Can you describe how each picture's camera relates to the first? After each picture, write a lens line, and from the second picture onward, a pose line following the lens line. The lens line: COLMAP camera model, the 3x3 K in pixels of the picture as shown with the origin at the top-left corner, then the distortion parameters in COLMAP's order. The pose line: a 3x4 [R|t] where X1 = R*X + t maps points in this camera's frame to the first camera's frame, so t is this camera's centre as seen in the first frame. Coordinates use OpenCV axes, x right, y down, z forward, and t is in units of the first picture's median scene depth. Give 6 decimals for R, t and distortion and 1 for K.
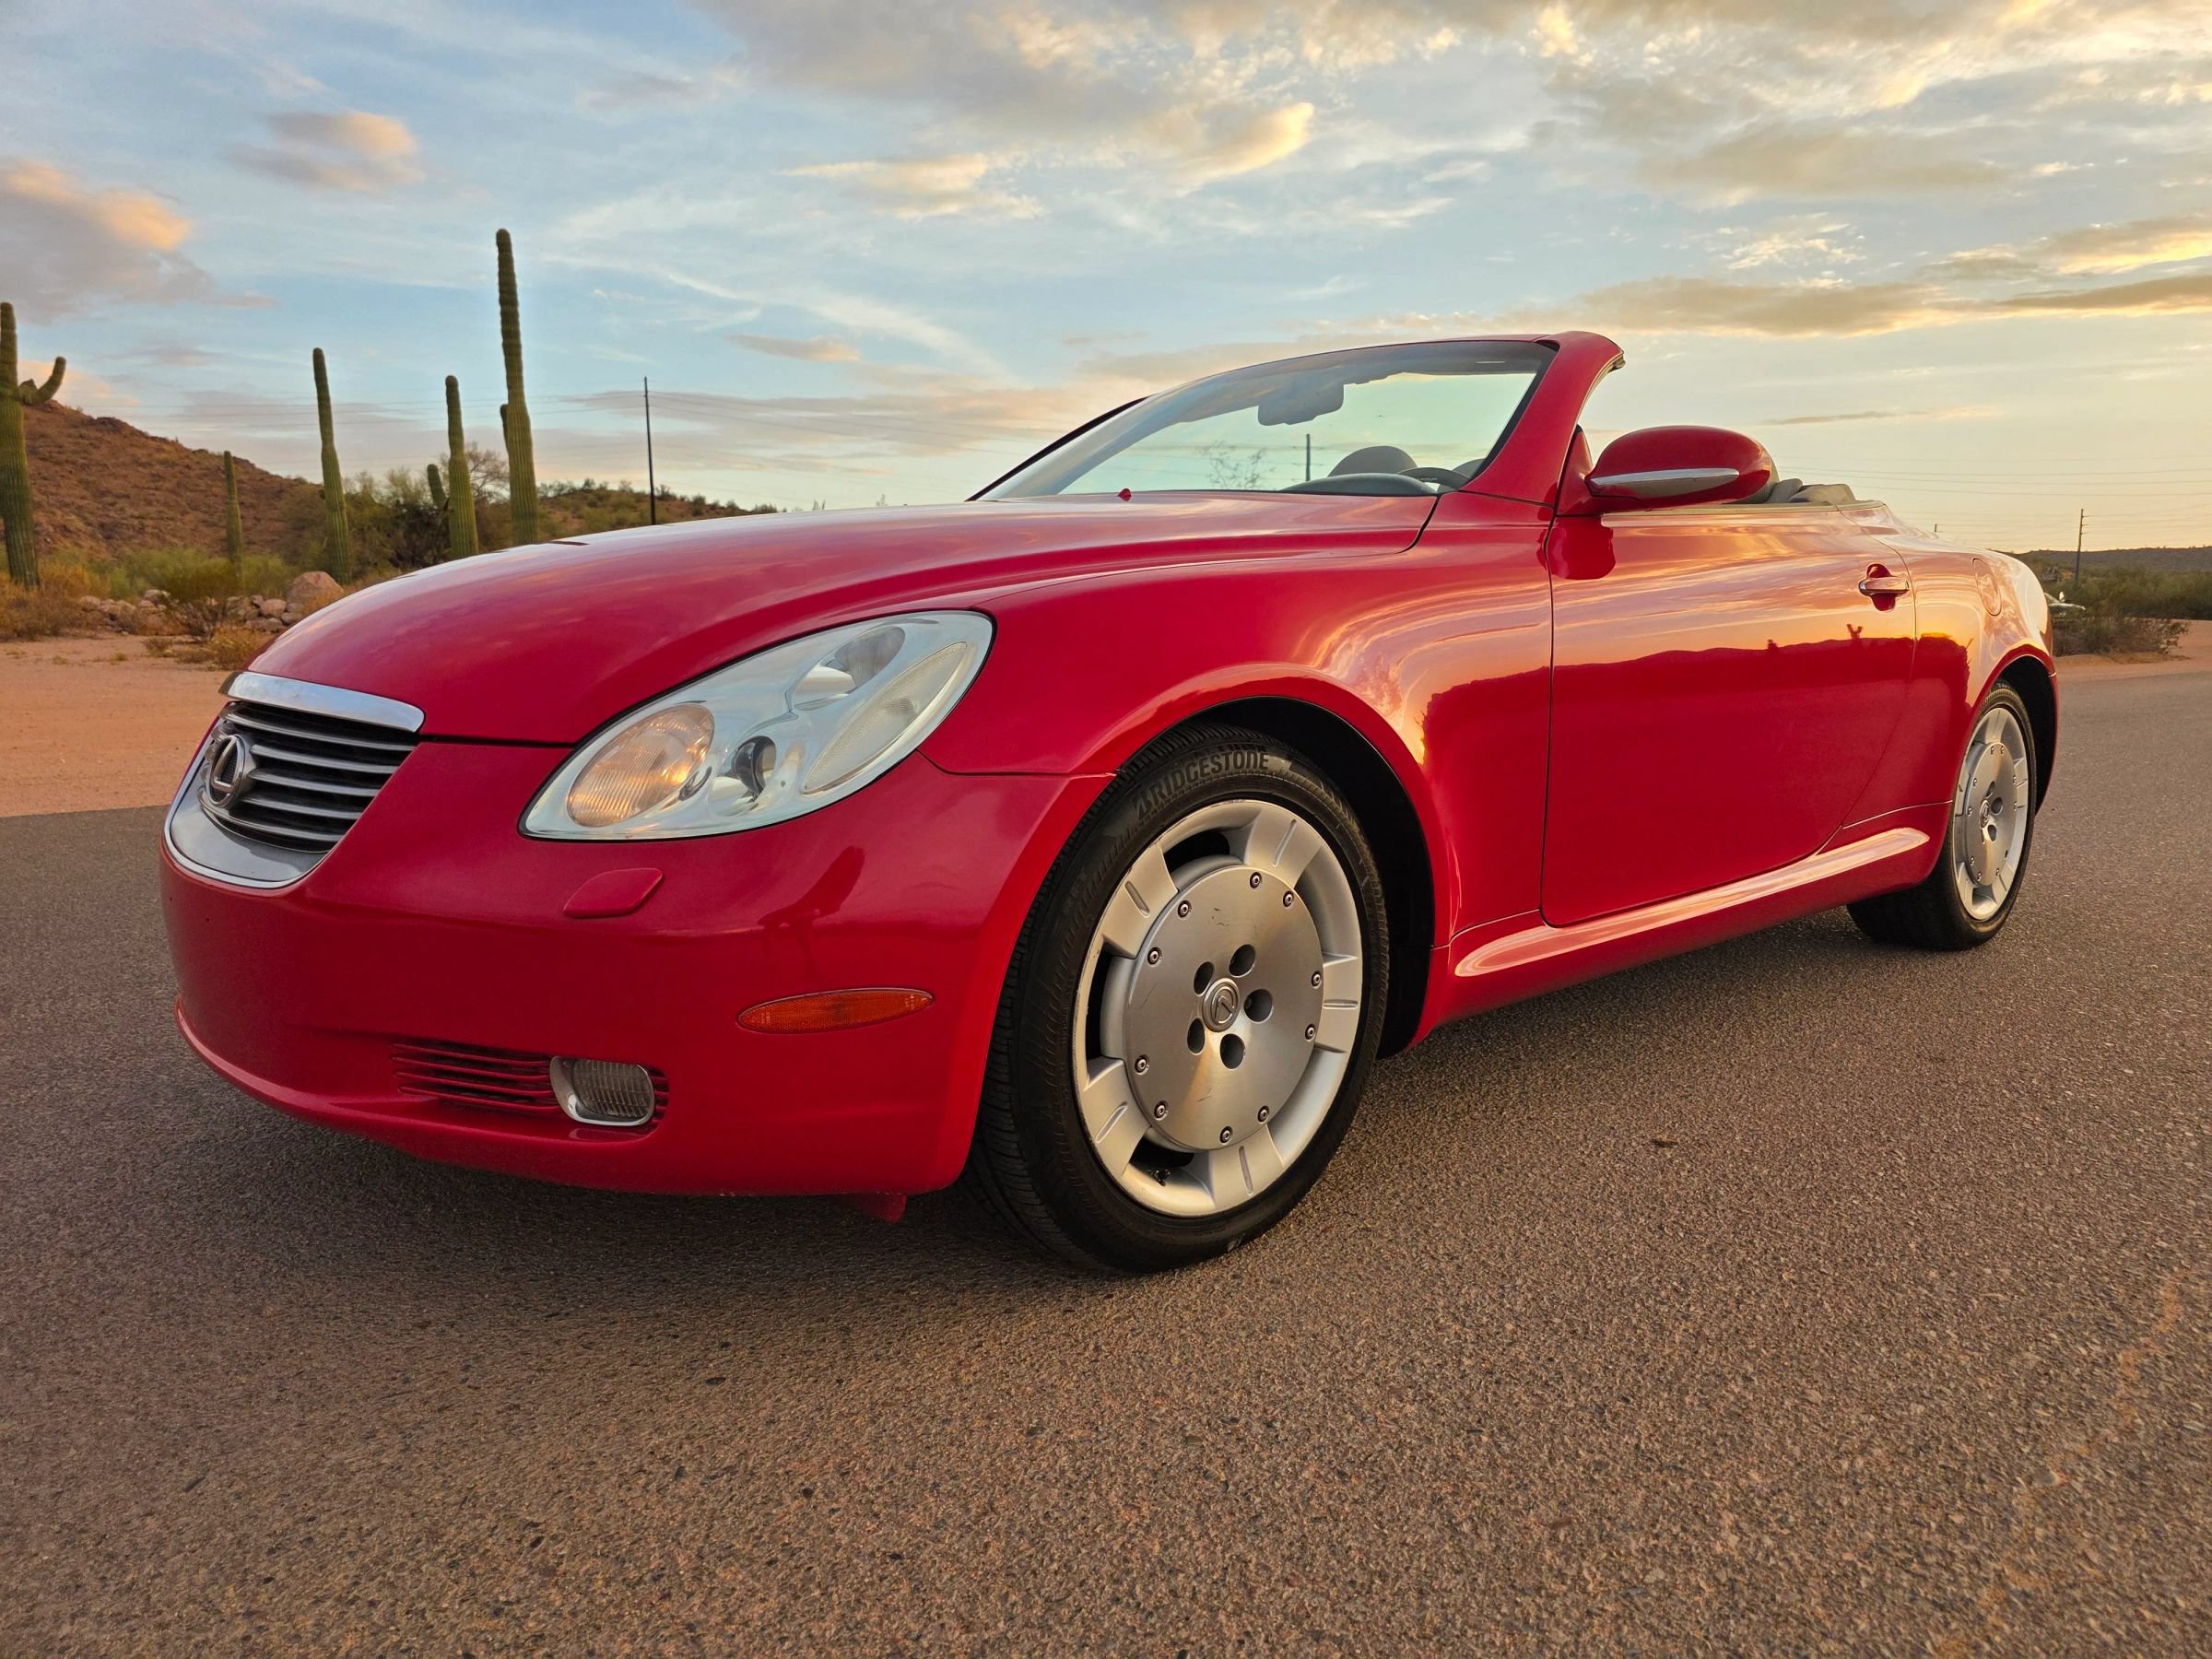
lens RADIAL K [[1524.7, 0, 1120.2], [0, 1524.7, 812.5], [0, 0, 1]] dist [0.025651, -0.026769]
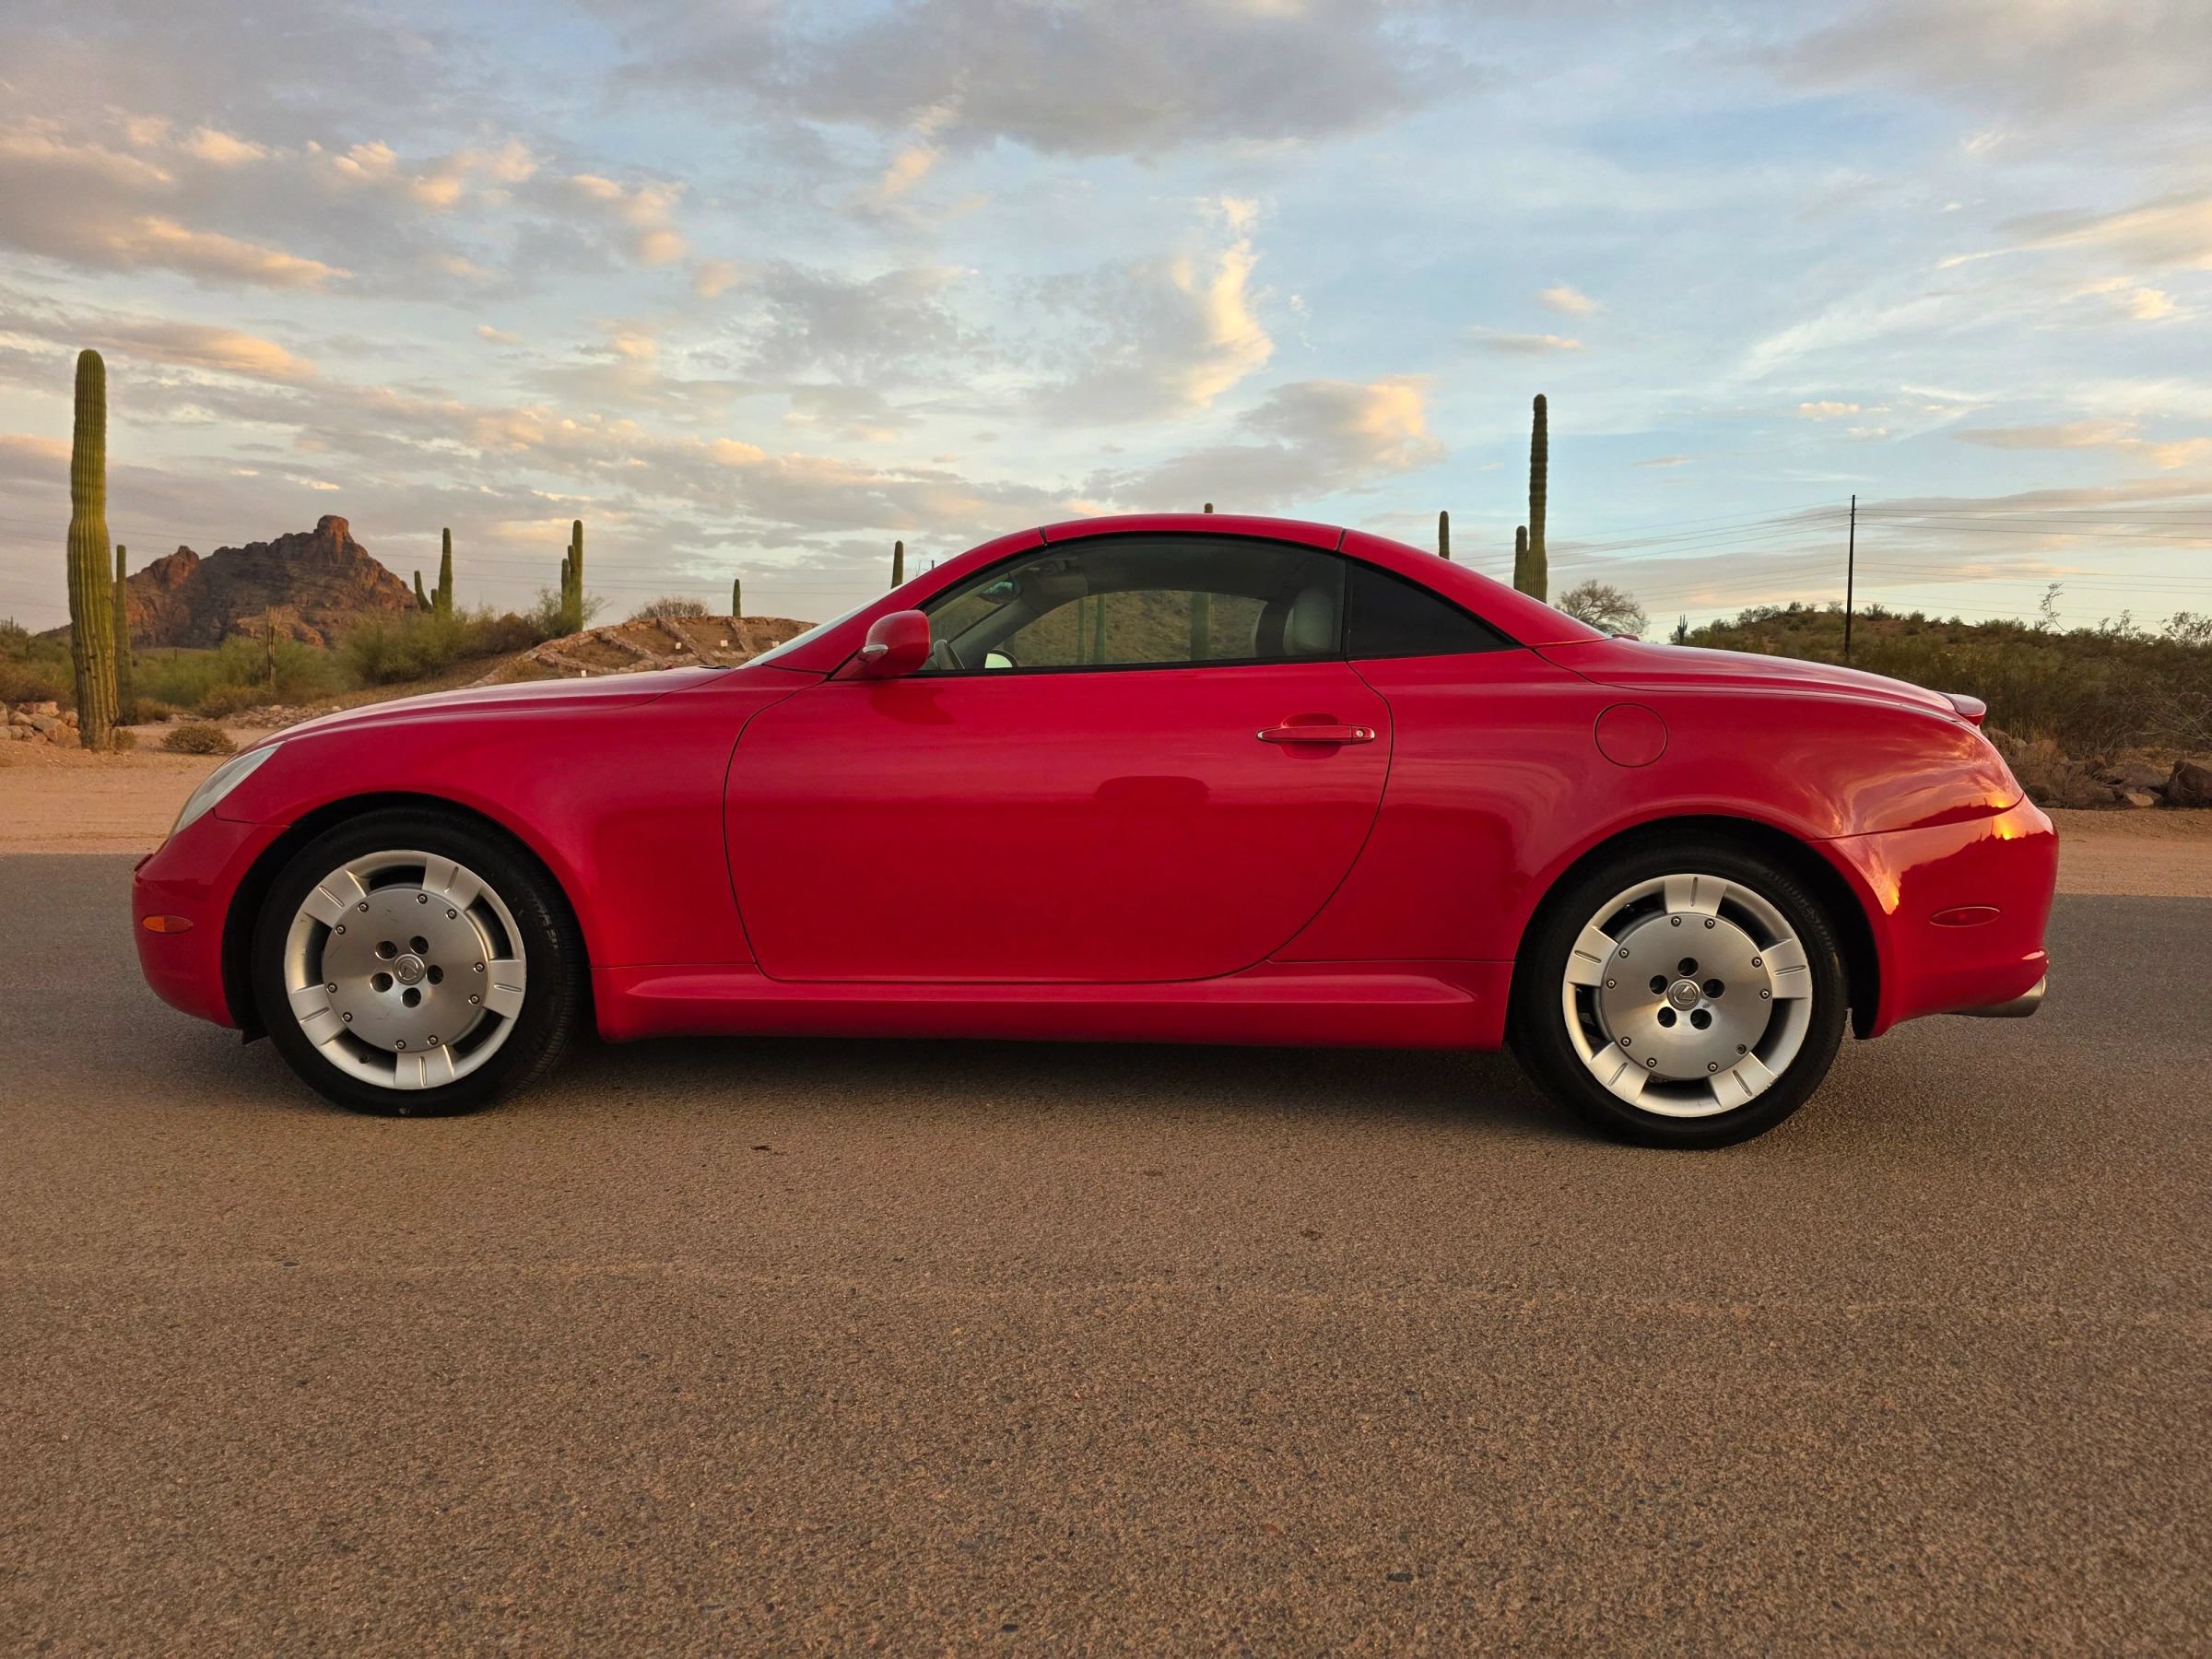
lens RADIAL K [[1524.7, 0, 1126.5], [0, 1524.7, 829.9], [0, 0, 1]] dist [0.025651, -0.026769]
pose [[0.706106, 0.052527, -0.706155, 1.820909], [-0.100645, 0.994565, -0.026659, -0.064833], [0.700917, 0.089895, 0.707555, 0.321540]]
